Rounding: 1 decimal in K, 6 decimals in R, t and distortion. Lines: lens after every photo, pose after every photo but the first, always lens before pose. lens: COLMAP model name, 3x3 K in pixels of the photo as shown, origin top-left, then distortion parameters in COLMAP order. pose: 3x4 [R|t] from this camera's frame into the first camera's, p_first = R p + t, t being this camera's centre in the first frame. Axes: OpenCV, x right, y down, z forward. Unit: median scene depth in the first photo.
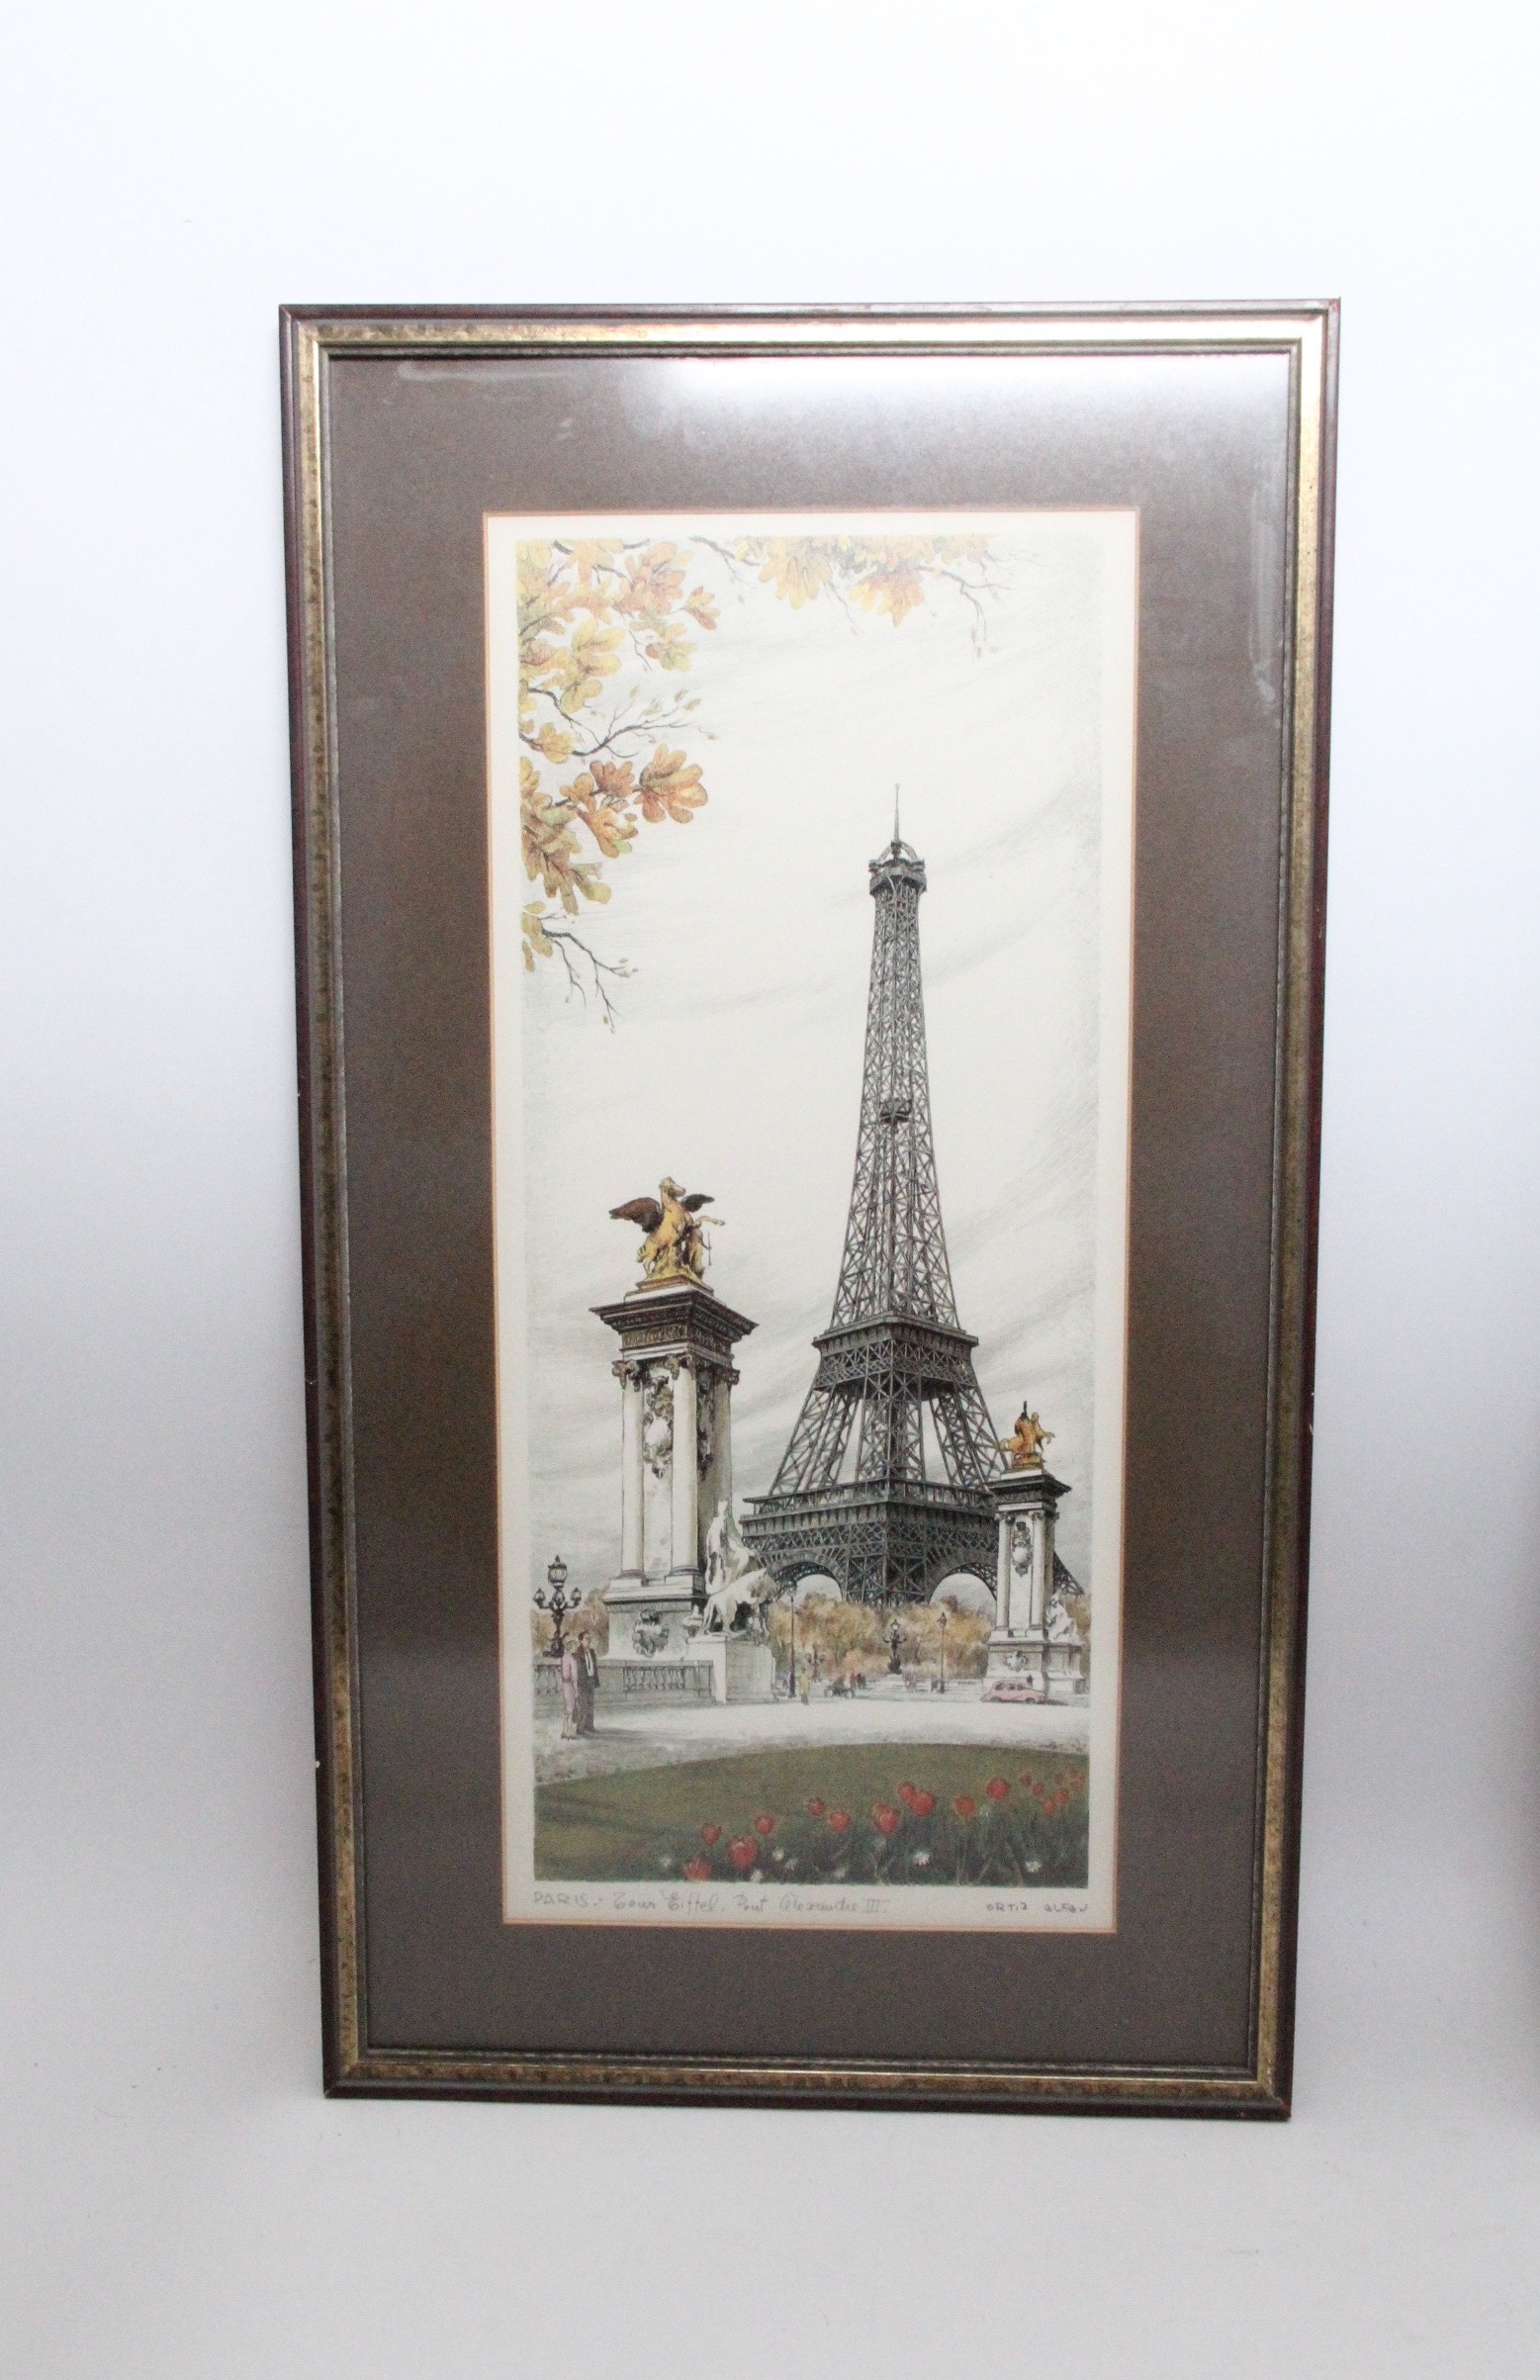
lens RADIAL K [[2928.8, 0, 780.0], [0, 2928.8, 1166.7], [0, 0, 1]] dist [-0.033301, 0.000000]
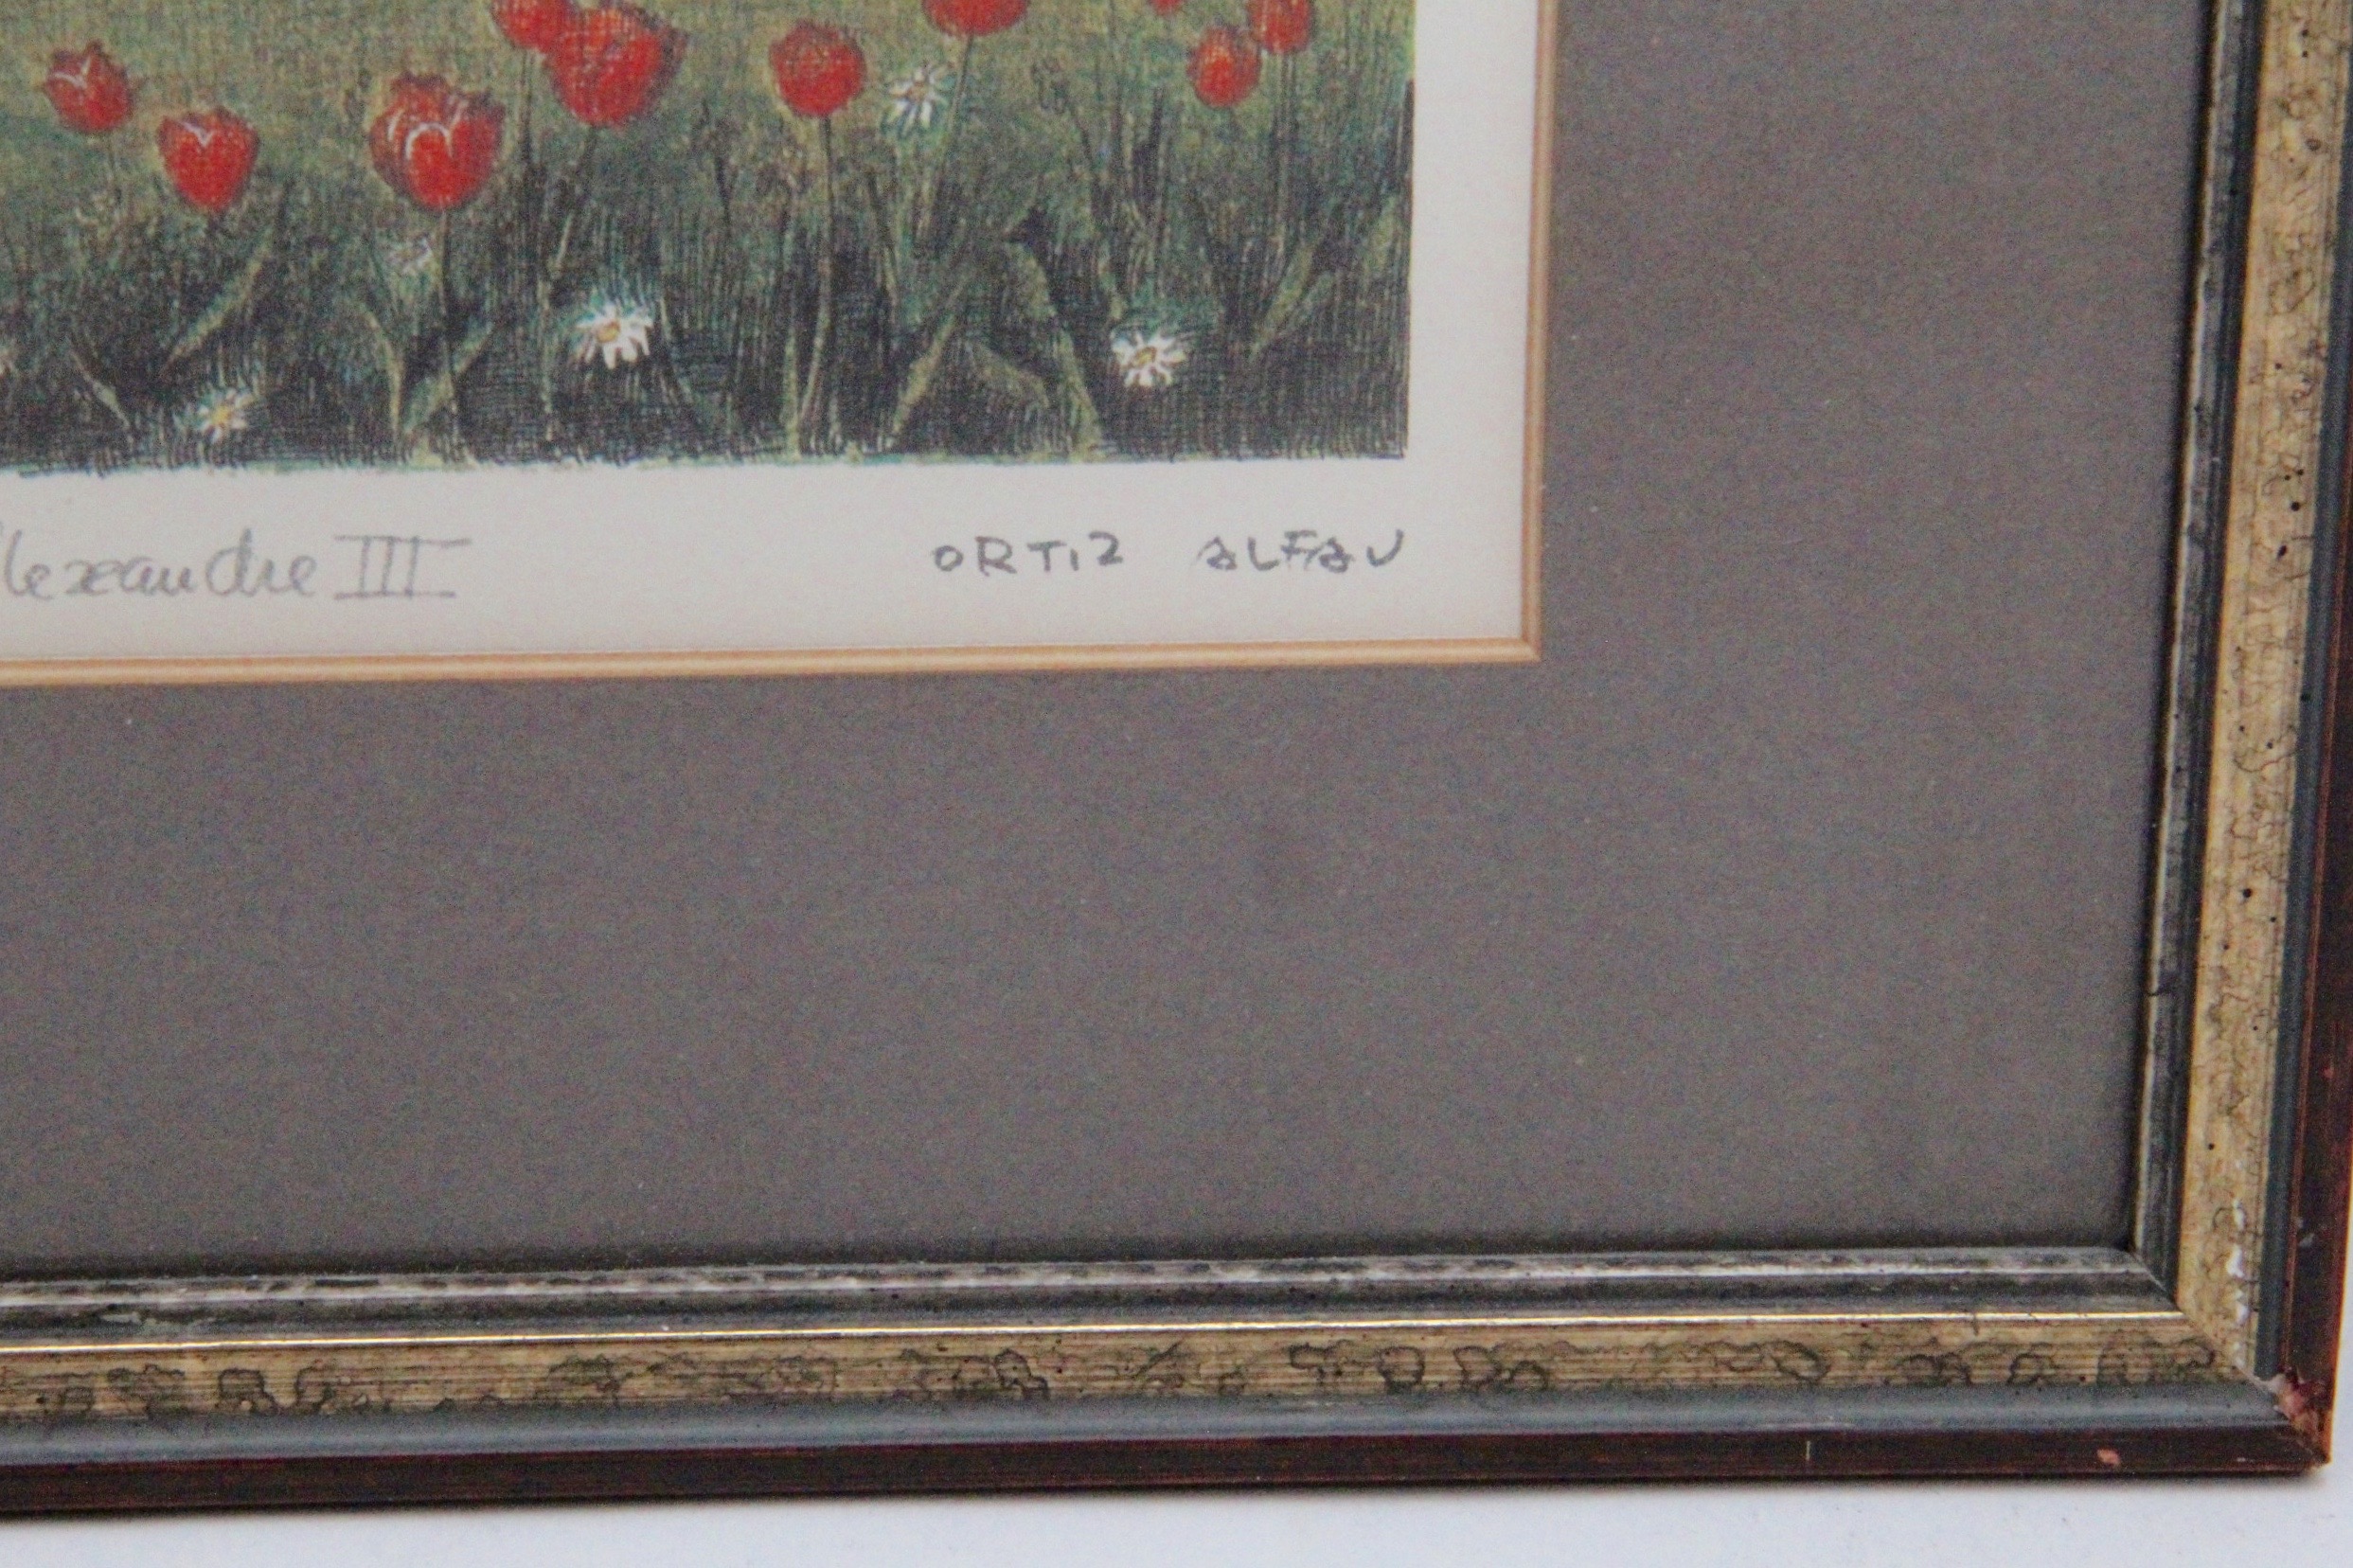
lens RADIAL K [[7771.1, 0, 1164.6], [0, 7771.1, 776.5], [0, 0, 1]] dist [0.354313, 0.000000]
pose [[0.994319, -0.031407, 0.101703, 0.030457], [0.007429, 0.973624, 0.228037, 0.143438], [-0.106182, -0.225986, 0.968326, 0.459040]]
